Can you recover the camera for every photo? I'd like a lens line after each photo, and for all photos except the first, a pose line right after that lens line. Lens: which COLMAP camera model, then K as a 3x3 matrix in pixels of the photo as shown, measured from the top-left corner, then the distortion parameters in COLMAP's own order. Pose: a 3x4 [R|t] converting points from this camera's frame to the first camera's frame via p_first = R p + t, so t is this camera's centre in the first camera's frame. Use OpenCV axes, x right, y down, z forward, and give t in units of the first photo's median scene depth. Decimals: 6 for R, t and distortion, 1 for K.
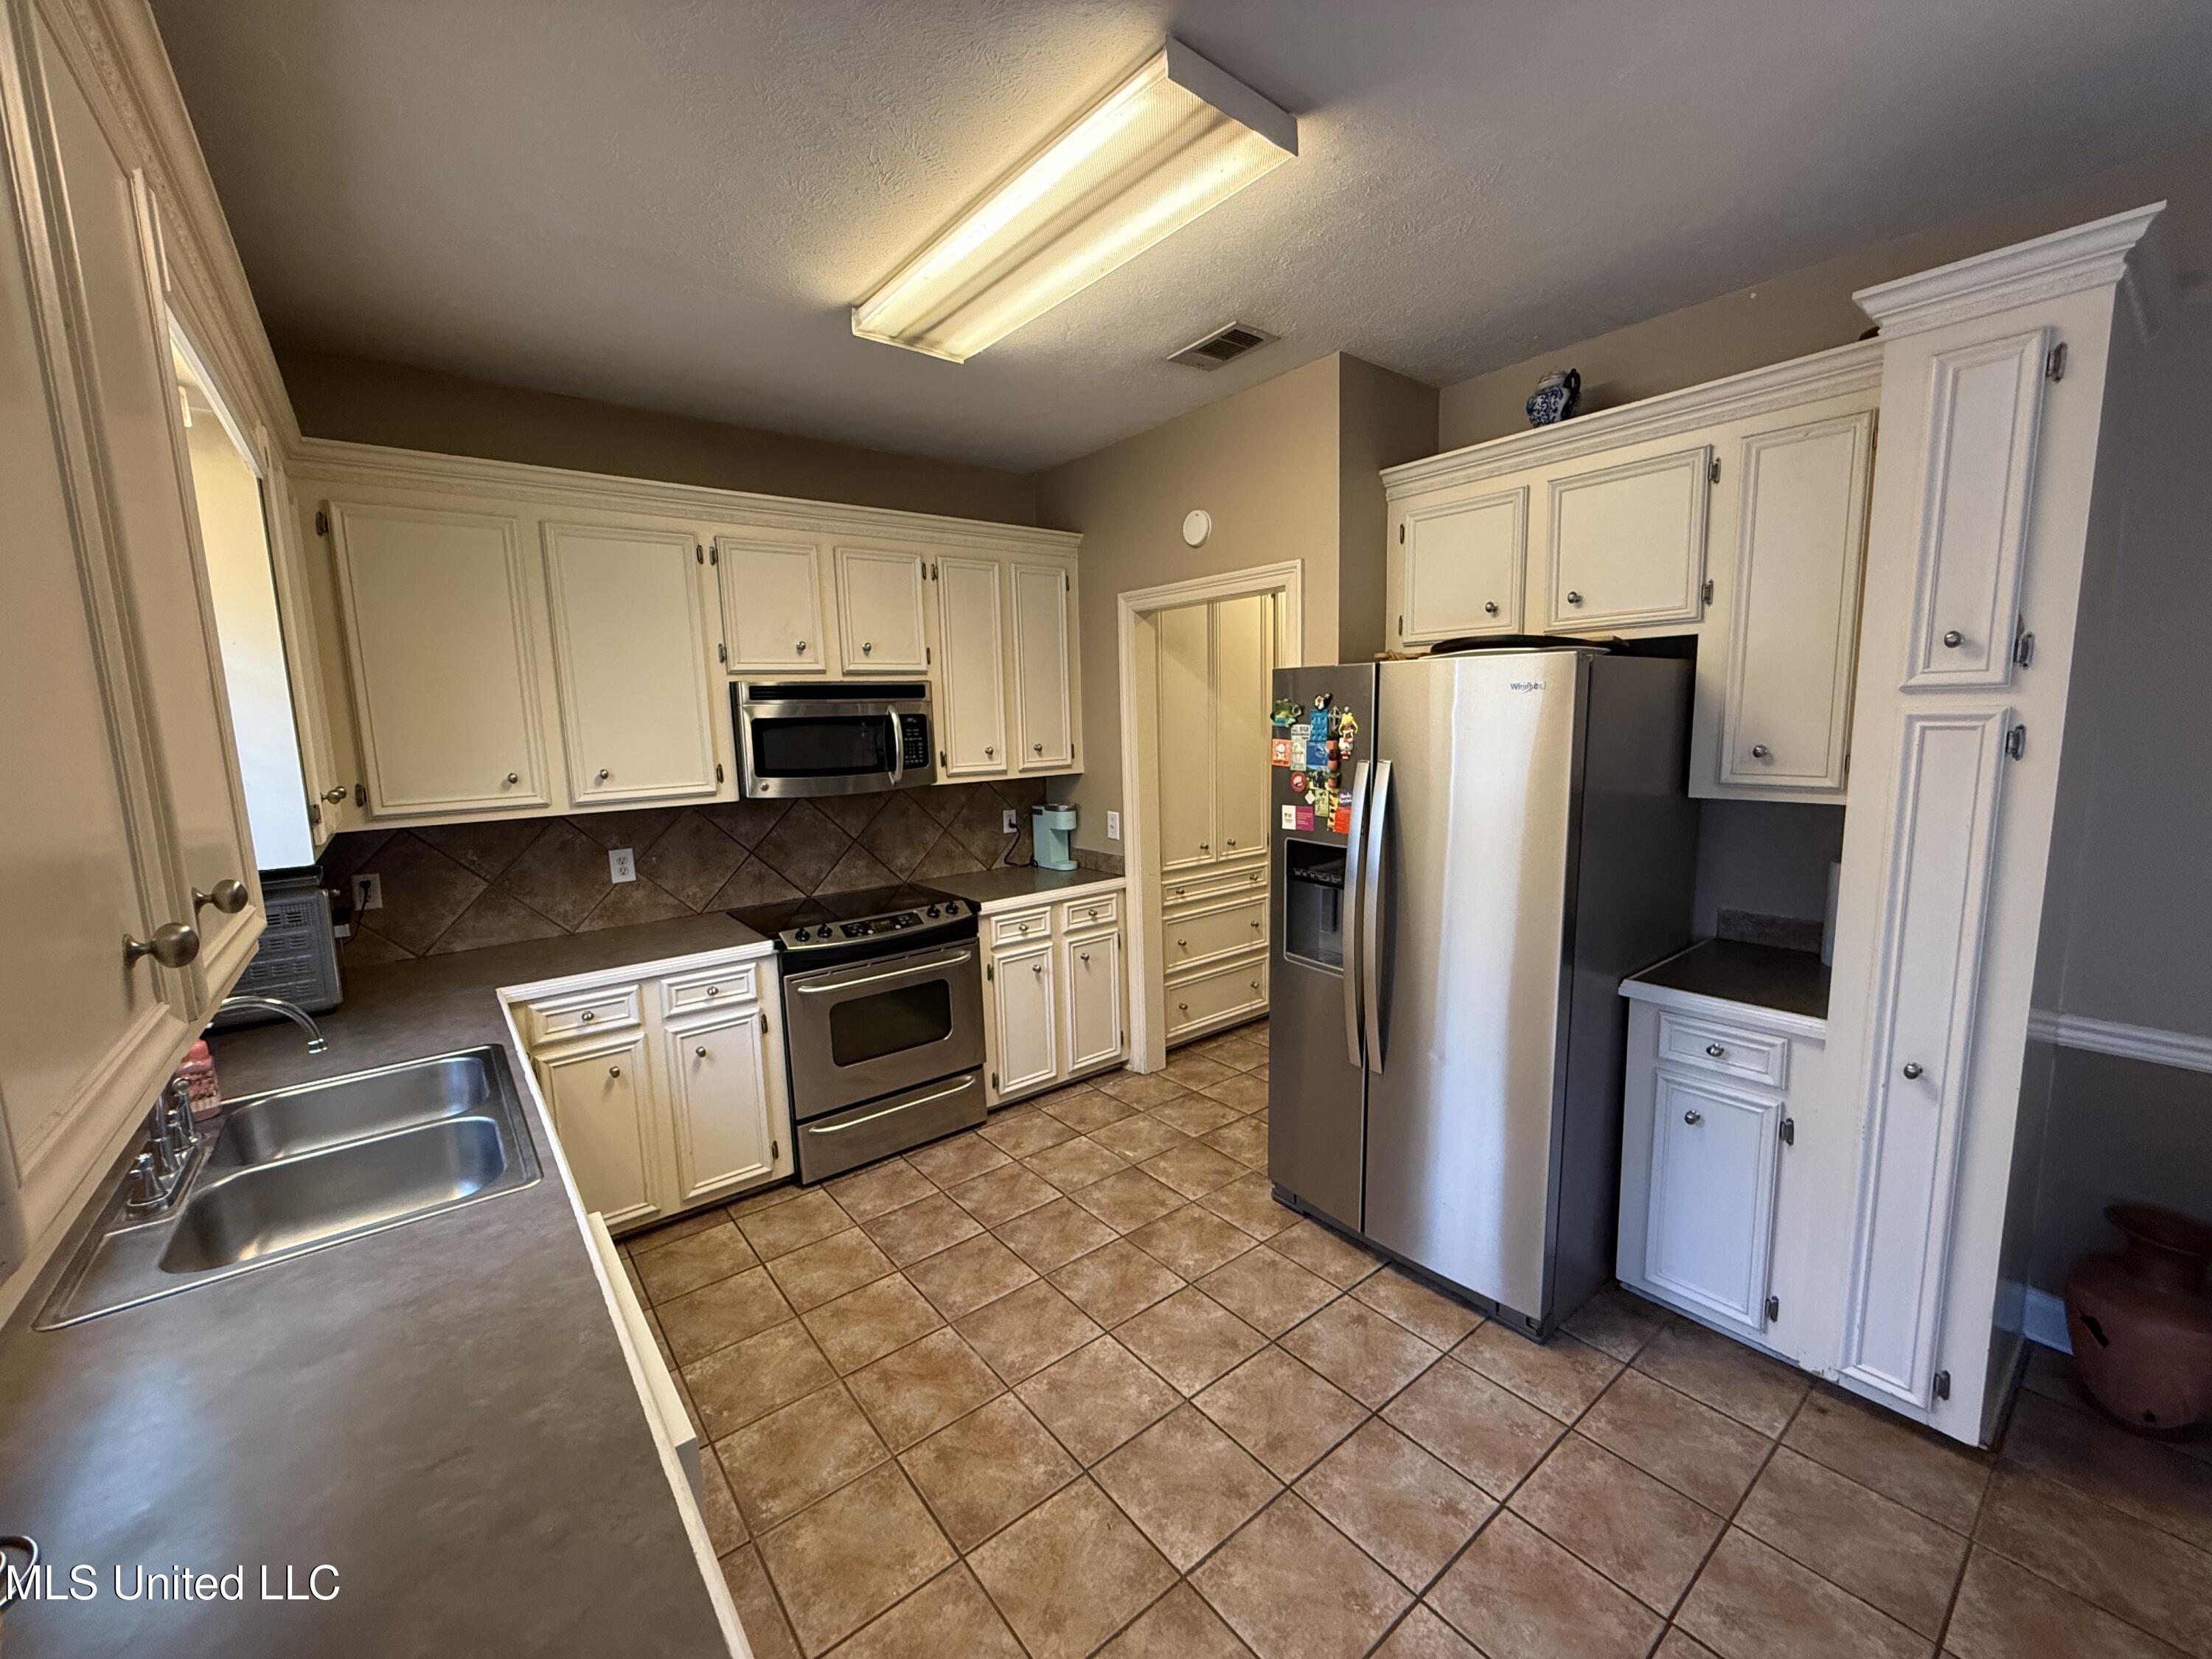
lens RADIAL K [[880.8, 0, 1097.9], [0, 880.8, 832.3], [0, 0, 1]] dist [-0.000915, -0.000005]
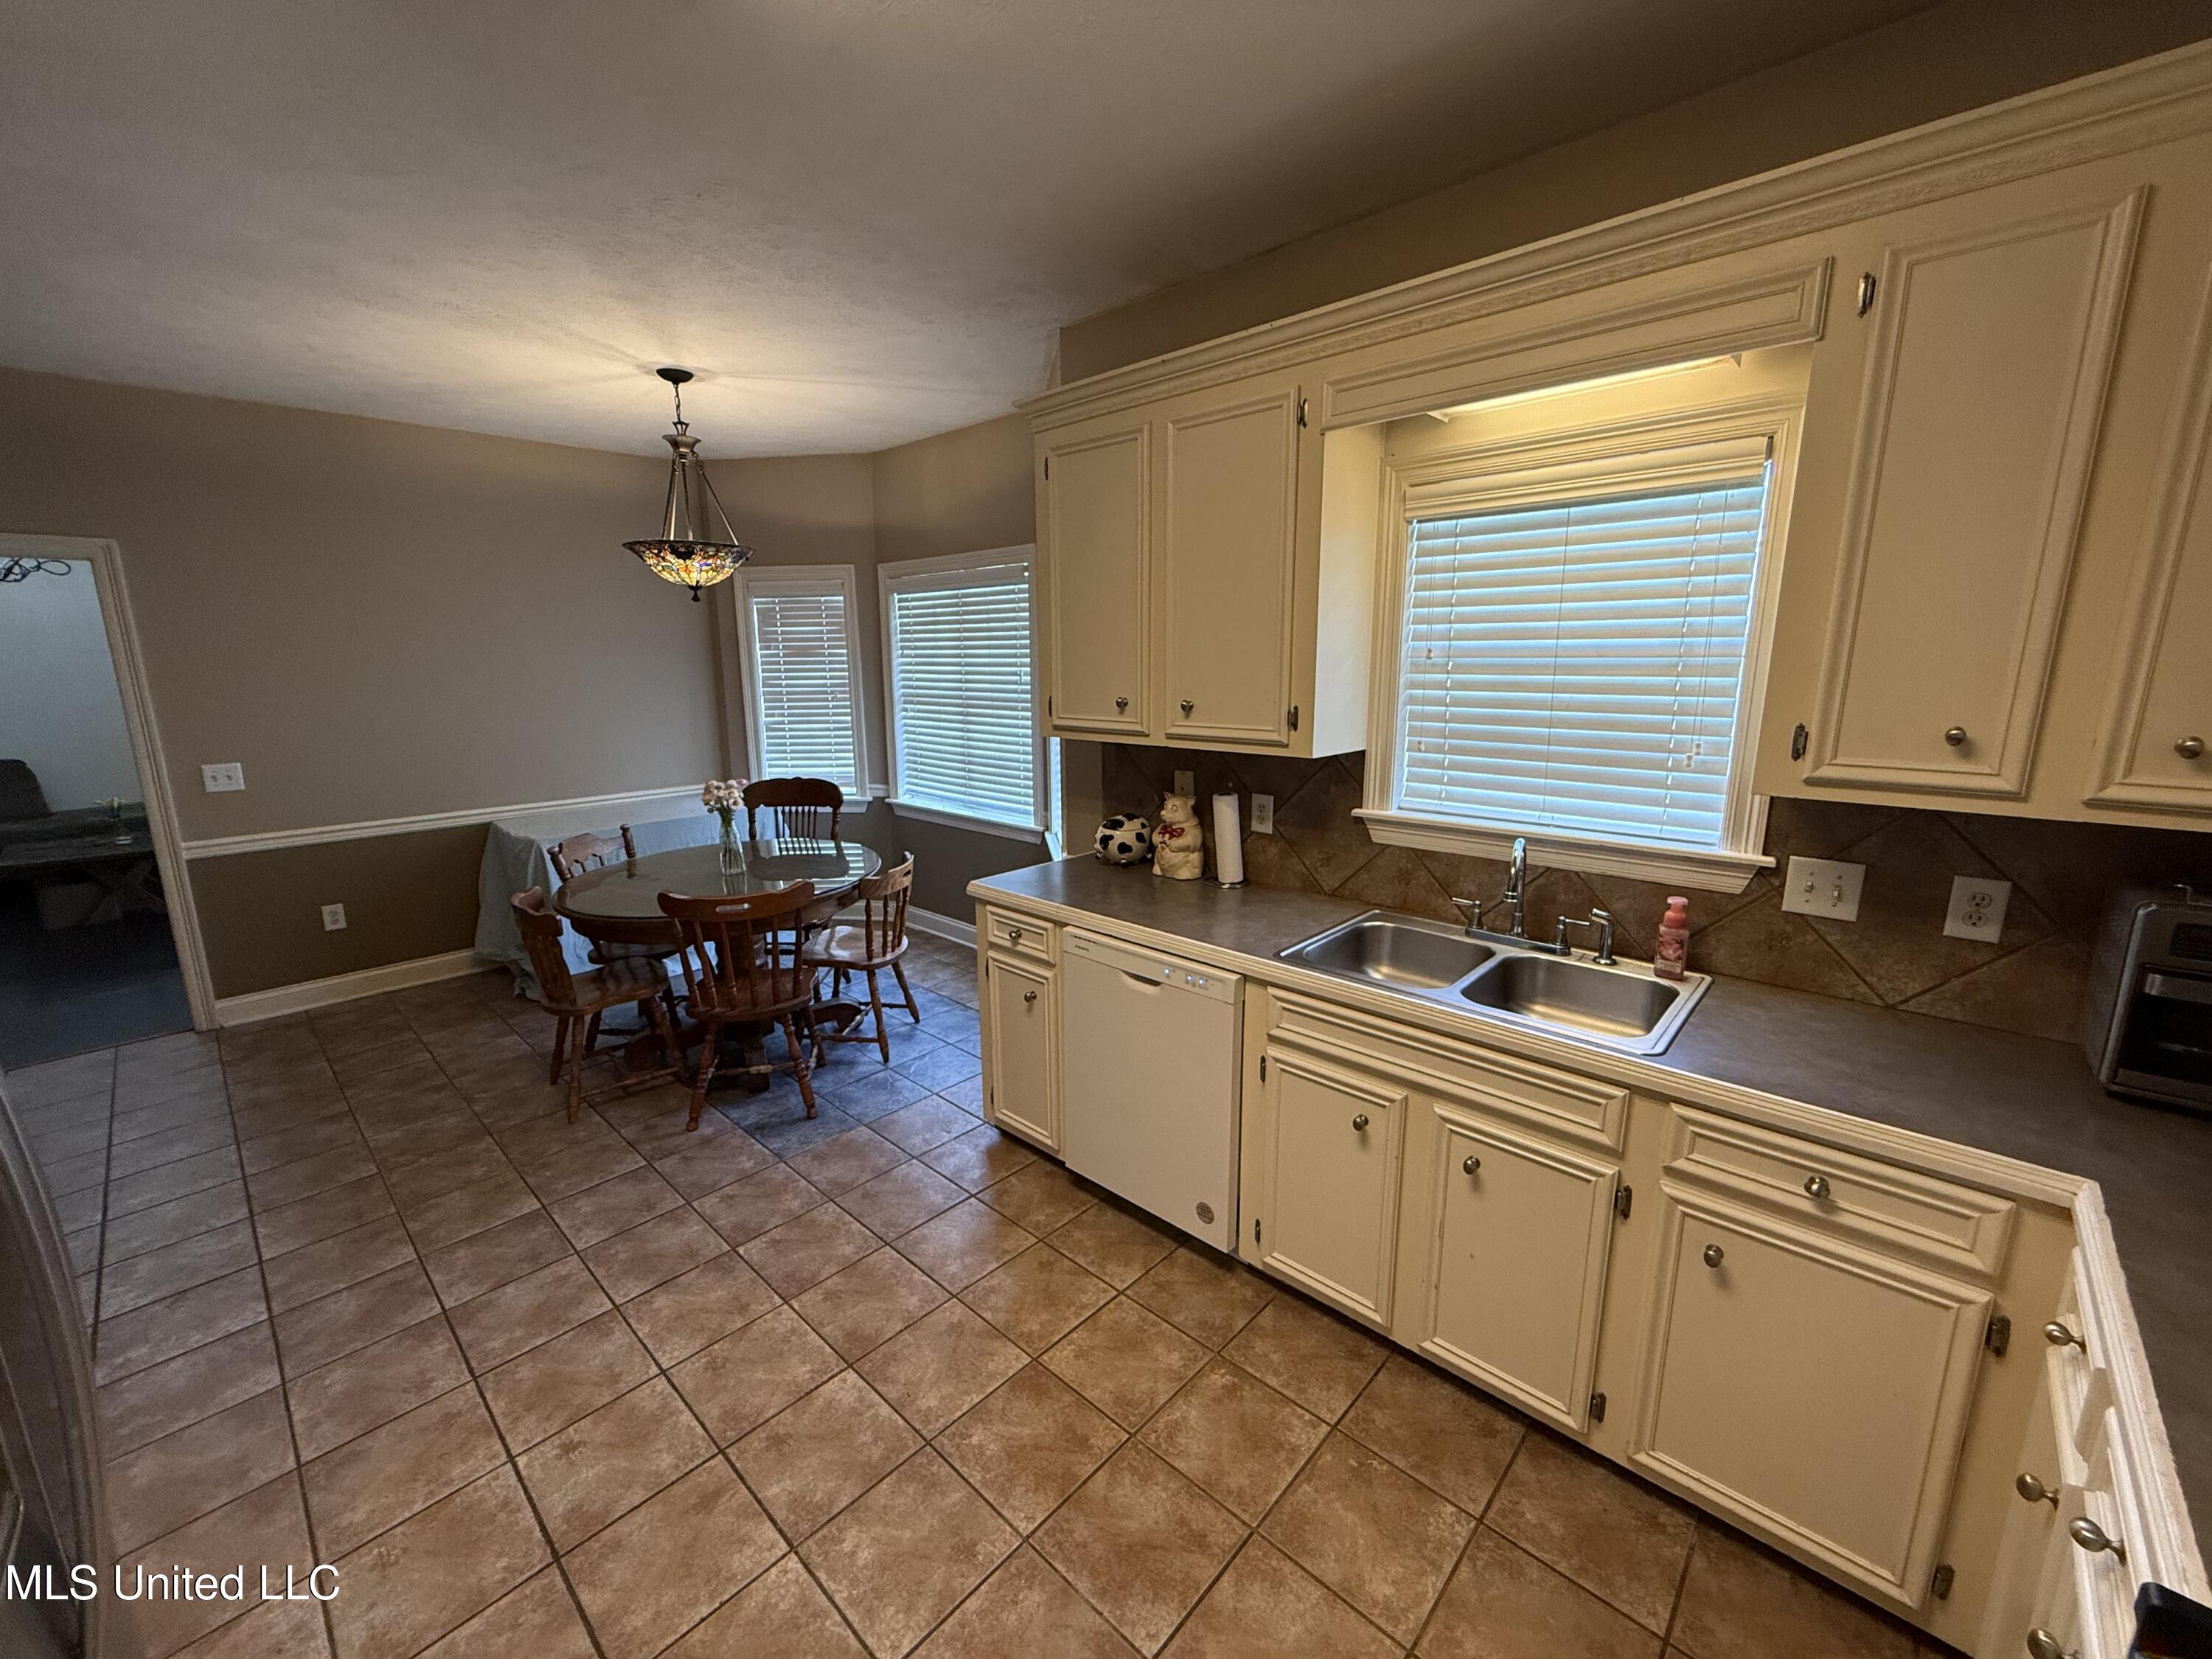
lens RADIAL K [[880.2, 0, 1105.3], [0, 880.2, 834.2], [0, 0, 1]] dist [0.000114, 0.000118]
pose [[-0.986412, 0.068701, -0.149234, -0.068871], [0.015409, 0.943052, 0.332289, -0.147029], [0.163564, 0.325474, -0.931297, 1.100271]]
